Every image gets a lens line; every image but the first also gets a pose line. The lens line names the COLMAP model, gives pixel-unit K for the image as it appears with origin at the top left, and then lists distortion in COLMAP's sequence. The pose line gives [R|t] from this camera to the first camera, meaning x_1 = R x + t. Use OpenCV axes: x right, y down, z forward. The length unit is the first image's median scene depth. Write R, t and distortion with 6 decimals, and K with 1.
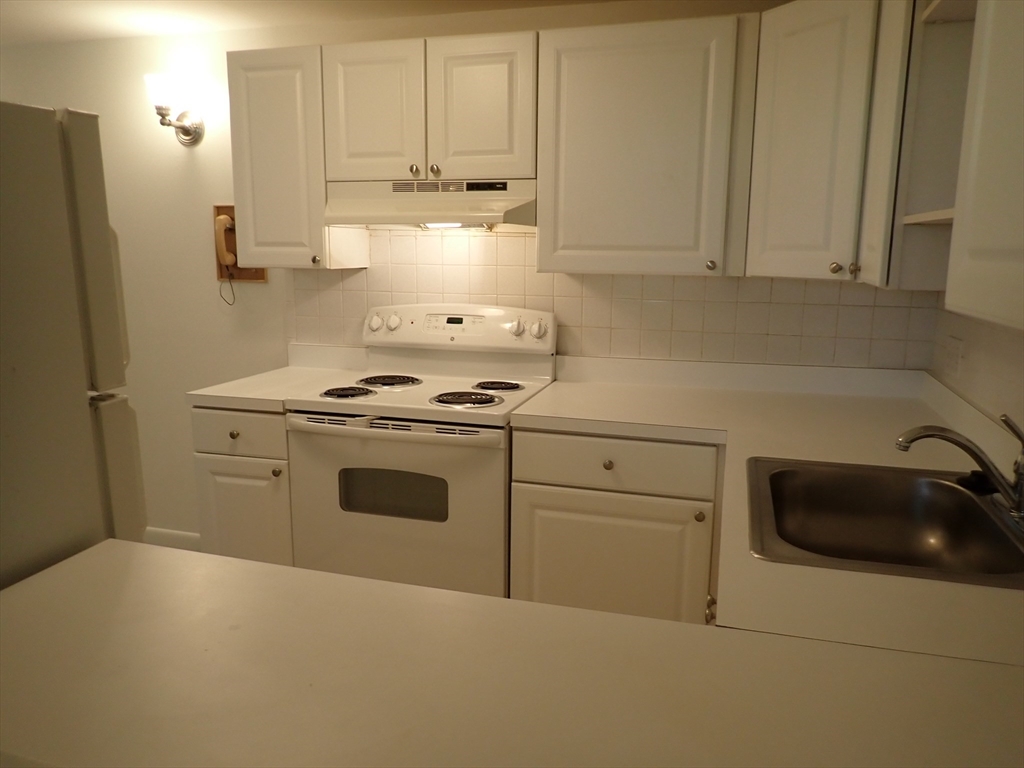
lens RADIAL K [[753.1, 0, 512.0], [0, 753.1, 384.0], [0, 0, 1]] dist [0.002363, 0.000537]
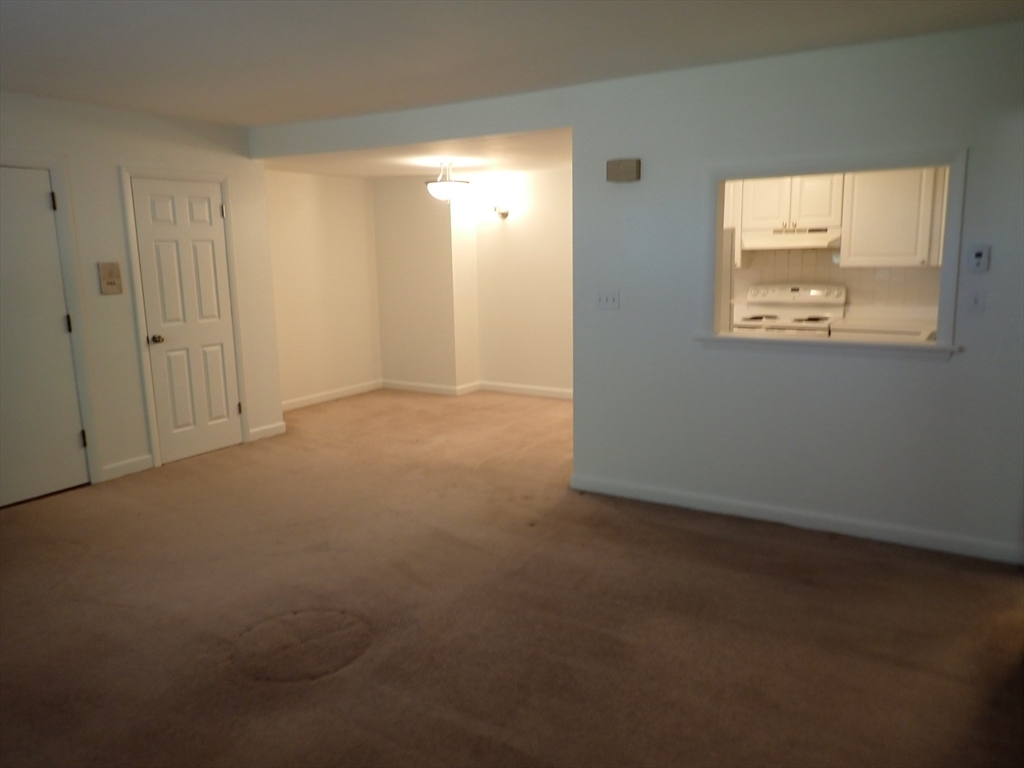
lens RADIAL K [[753.1, 0, 512.0], [0, 753.1, 384.0], [0, 0, 1]] dist [0.002363, 0.000537]
pose [[0.958306, 0.016084, -0.285292, -0.251888], [-0.016141, 0.999867, 0.002150, 0.211373], [0.285288, 0.002545, 0.958438, -1.422863]]
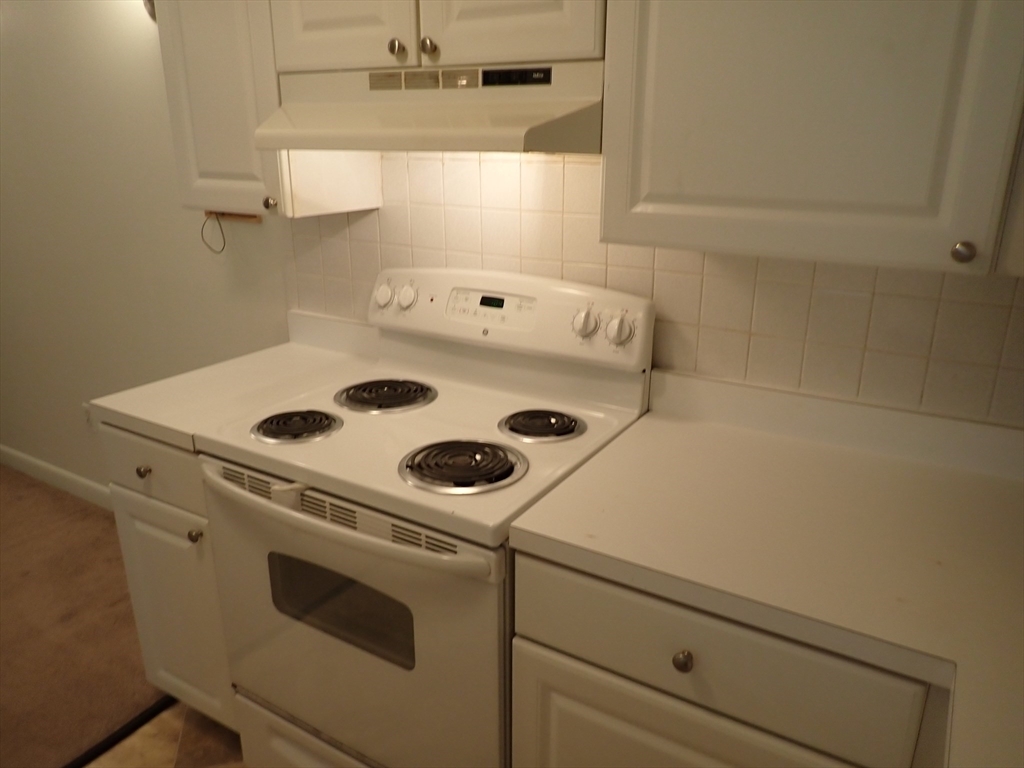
lens RADIAL K [[753.1, 0, 512.0], [0, 753.1, 384.0], [0, 0, 1]] dist [0.002363, 0.000537]
pose [[0.966313, 0.075572, -0.246025, 0.104566], [-0.039650, 0.988219, 0.147819, -0.116908], [0.254298, -0.133084, 0.957925, 0.425411]]
